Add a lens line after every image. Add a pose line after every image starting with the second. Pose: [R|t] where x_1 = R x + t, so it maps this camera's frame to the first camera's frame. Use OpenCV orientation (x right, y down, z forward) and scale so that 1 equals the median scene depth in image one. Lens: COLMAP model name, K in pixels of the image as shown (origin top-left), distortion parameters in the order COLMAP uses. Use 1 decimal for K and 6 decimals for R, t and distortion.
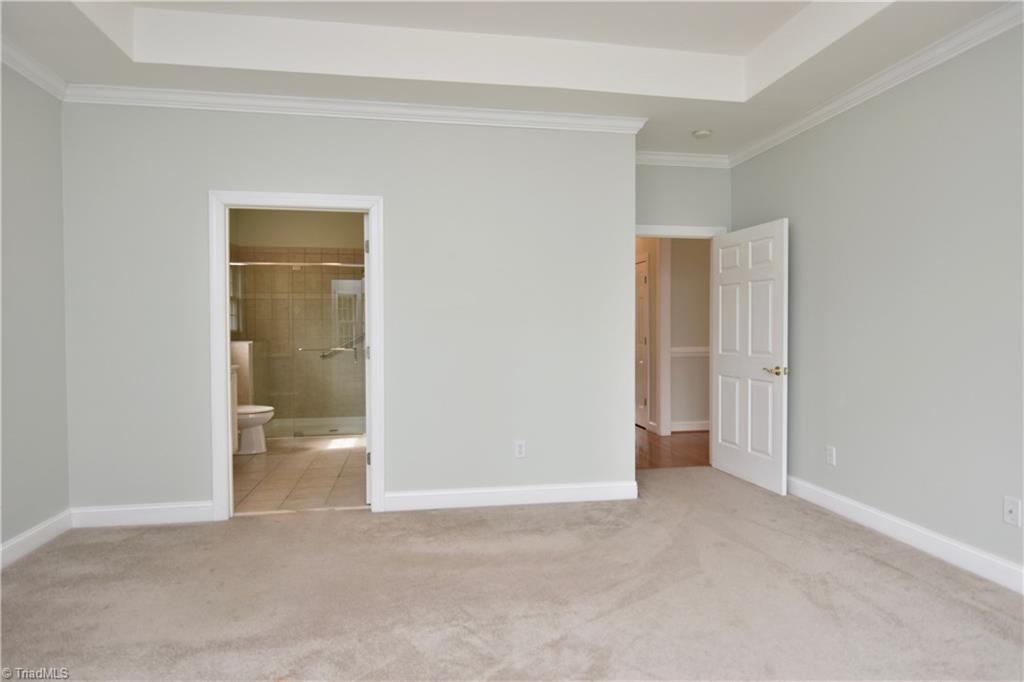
lens RADIAL K [[533.5, 0, 508.8], [0, 533.5, 336.4], [0, 0, 1]] dist [-0.007272, -0.001735]
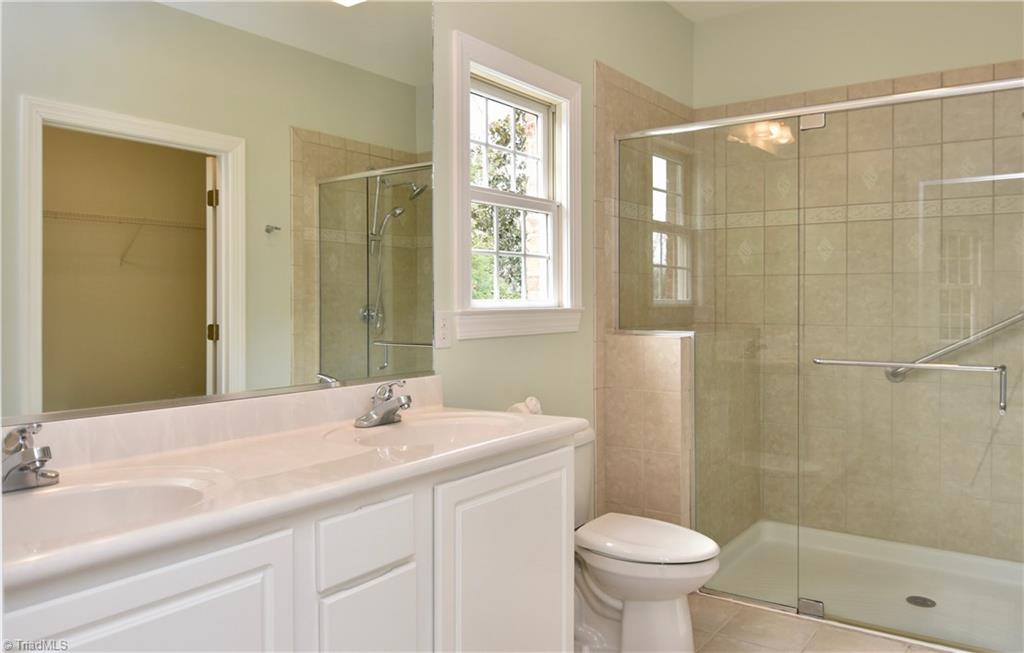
lens RADIAL K [[730.6, 0, 560.0], [0, 730.6, 310.8], [0, 0, 1]] dist [0.001921, -0.000140]
pose [[0.707481, 0.006459, -0.706703, -0.160047], [-0.008349, 0.999965, 0.000781, -0.004041], [0.706683, 0.005348, 0.707510, 0.493570]]
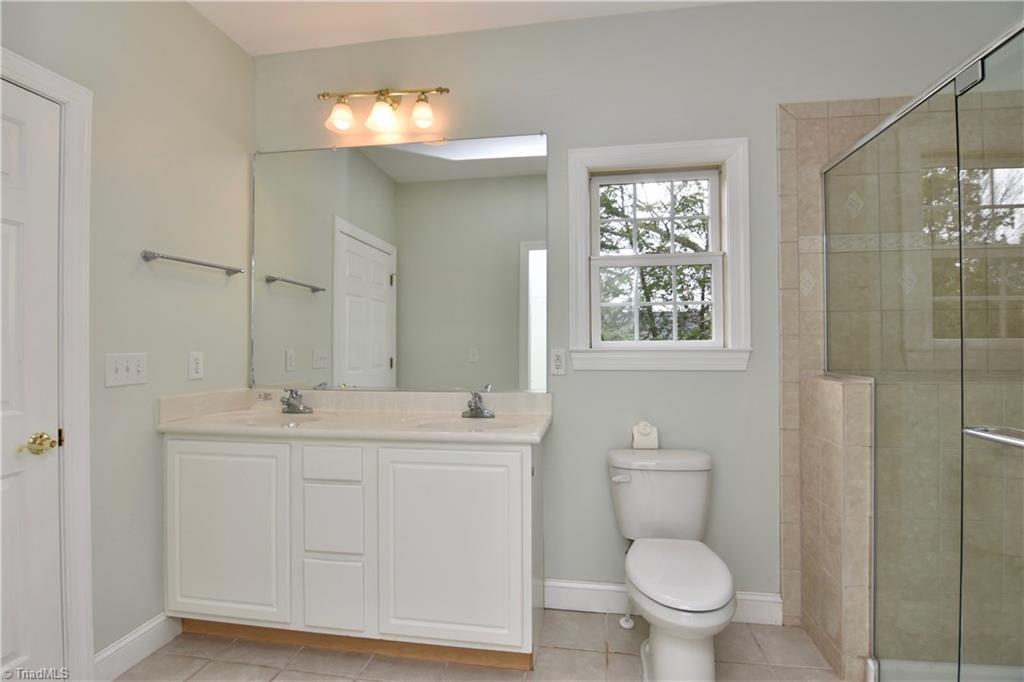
lens RADIAL K [[499.5, 0, 513.5], [0, 499.5, 345.6], [0, 0, 1]] dist [-0.013575, -0.003217]
pose [[-0.331690, 0.001425, -0.943387, -0.116337], [-0.012168, 0.999909, 0.005789, -0.007321], [0.943310, 0.013399, -0.331642, 0.777017]]
